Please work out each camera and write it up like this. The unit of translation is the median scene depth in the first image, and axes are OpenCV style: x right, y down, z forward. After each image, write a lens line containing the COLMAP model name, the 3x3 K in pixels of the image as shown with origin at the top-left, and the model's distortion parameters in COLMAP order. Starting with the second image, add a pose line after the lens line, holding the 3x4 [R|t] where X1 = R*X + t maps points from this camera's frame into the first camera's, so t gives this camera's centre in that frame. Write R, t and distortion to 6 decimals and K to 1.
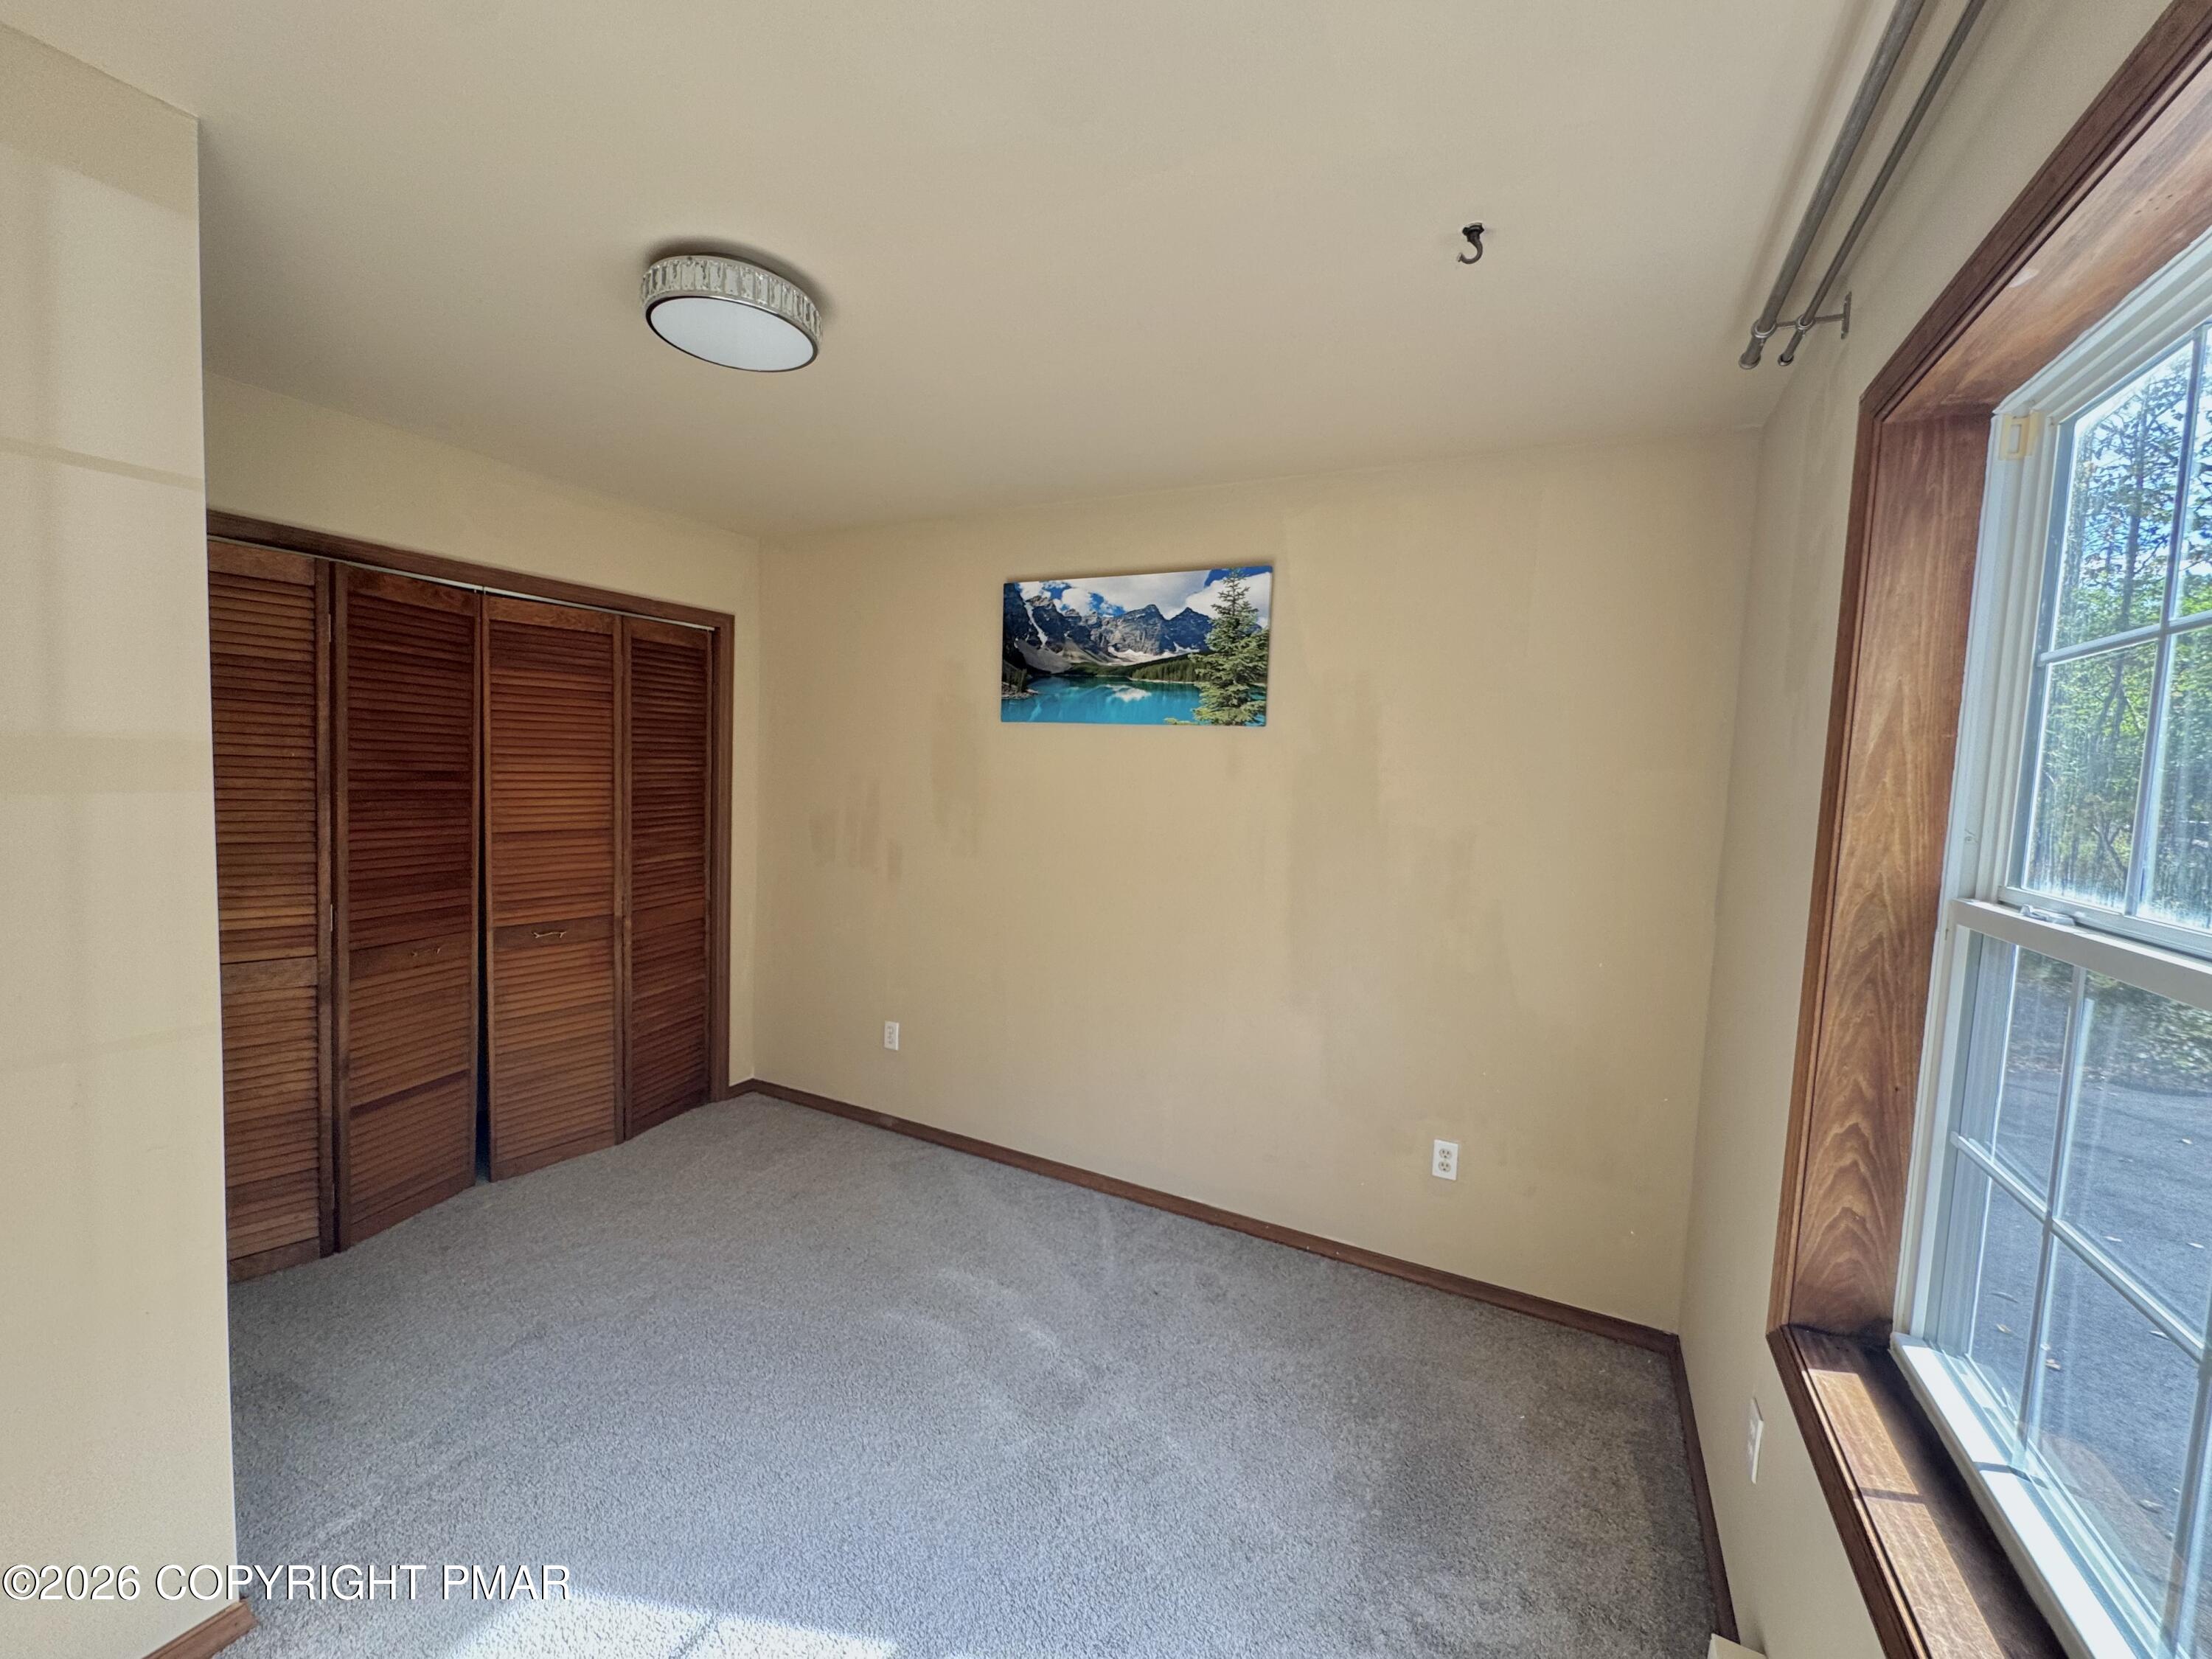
lens RADIAL K [[884.1, 0, 1110.5], [0, 884.1, 826.1], [0, 0, 1]] dist [-0.002473, -0.000104]
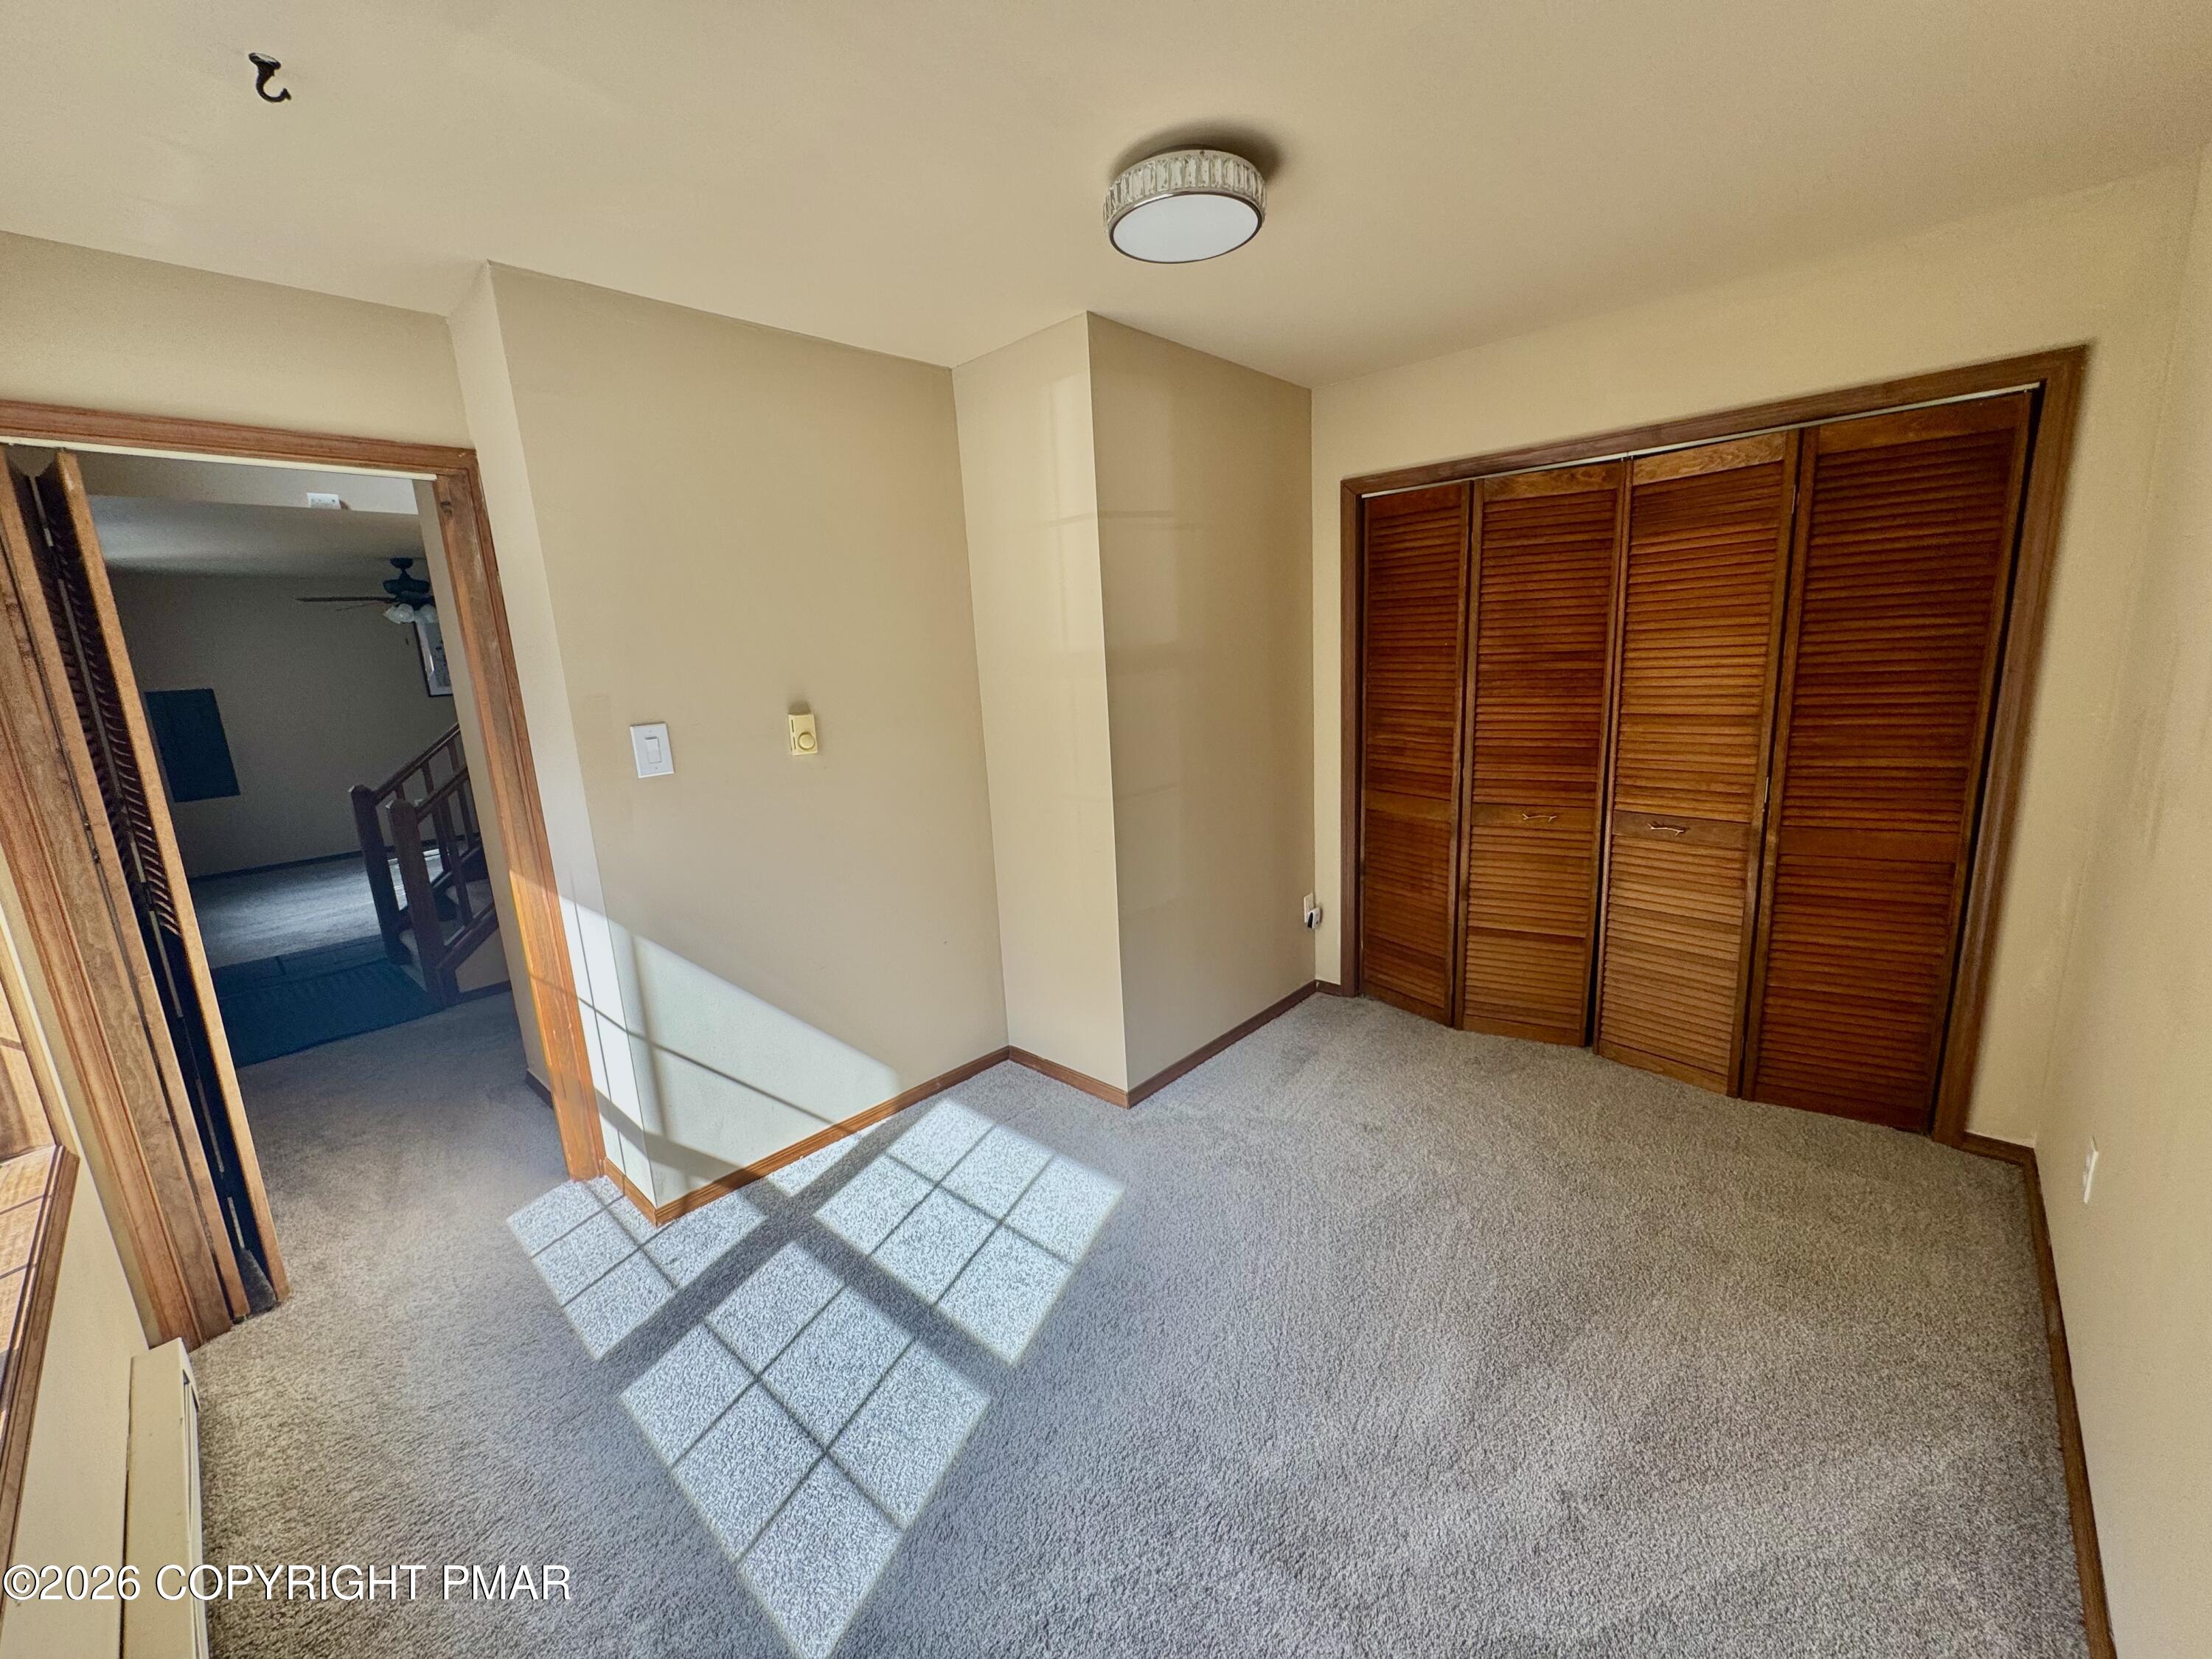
lens RADIAL K [[884.1, 0, 1097.3], [0, 884.1, 823.6], [0, 0, 1]] dist [-0.002473, -0.000104]
pose [[-0.267523, 0.162144, -0.949811, 0.398242], [-0.023271, 0.984365, 0.174597, -0.029091], [0.963270, 0.068812, -0.259567, 0.697786]]
